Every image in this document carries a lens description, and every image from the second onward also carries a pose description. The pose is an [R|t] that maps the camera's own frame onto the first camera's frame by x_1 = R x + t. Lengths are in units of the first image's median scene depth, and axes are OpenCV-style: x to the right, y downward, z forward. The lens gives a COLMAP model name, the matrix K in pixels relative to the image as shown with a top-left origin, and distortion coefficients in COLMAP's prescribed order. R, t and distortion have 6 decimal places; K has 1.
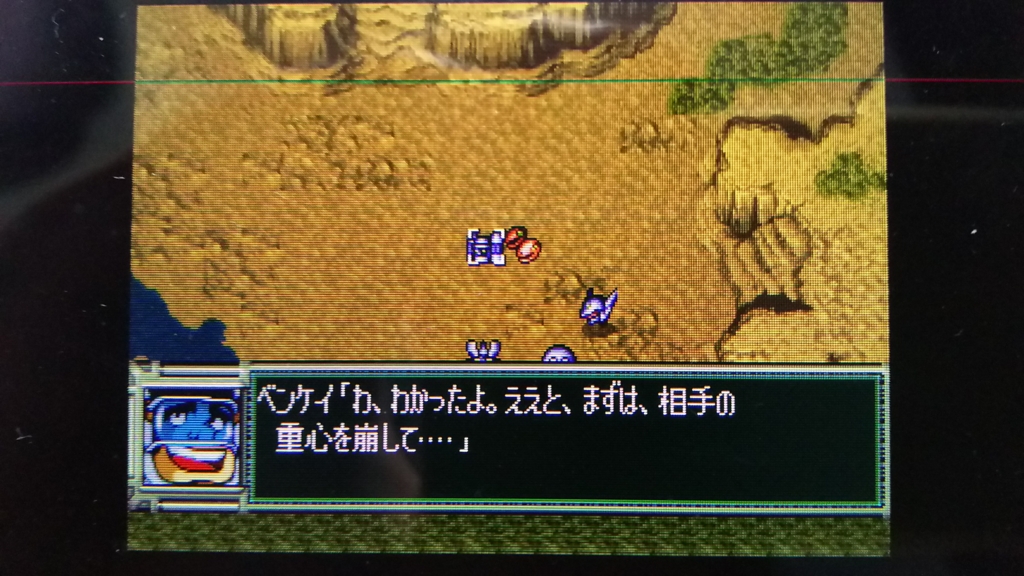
lens RADIAL K [[820.6, 0, 507.5], [0, 820.6, 264.1], [0, 0, 1]] dist [0.047358, -0.178120]
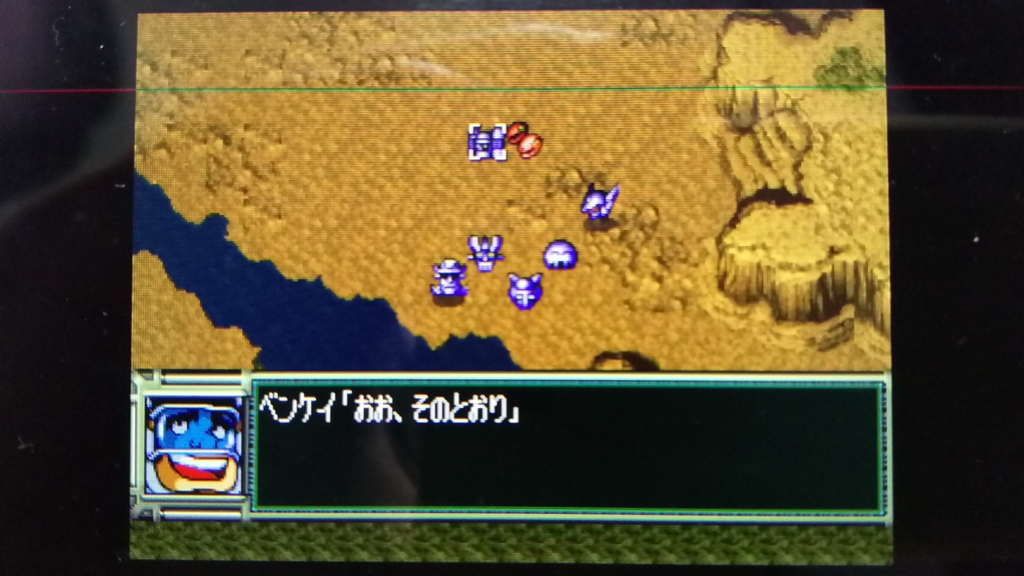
lens RADIAL K [[822.9, 0, 509.3], [0, 822.9, 286.5], [0, 0, 1]] dist [0.035791, -0.161496]
pose [[0.999999, -0.001712, -0.000198, 0.000464], [0.001712, 0.999998, 0.000805, 0.154643], [0.000197, -0.000806, 1.000000, -0.005612]]
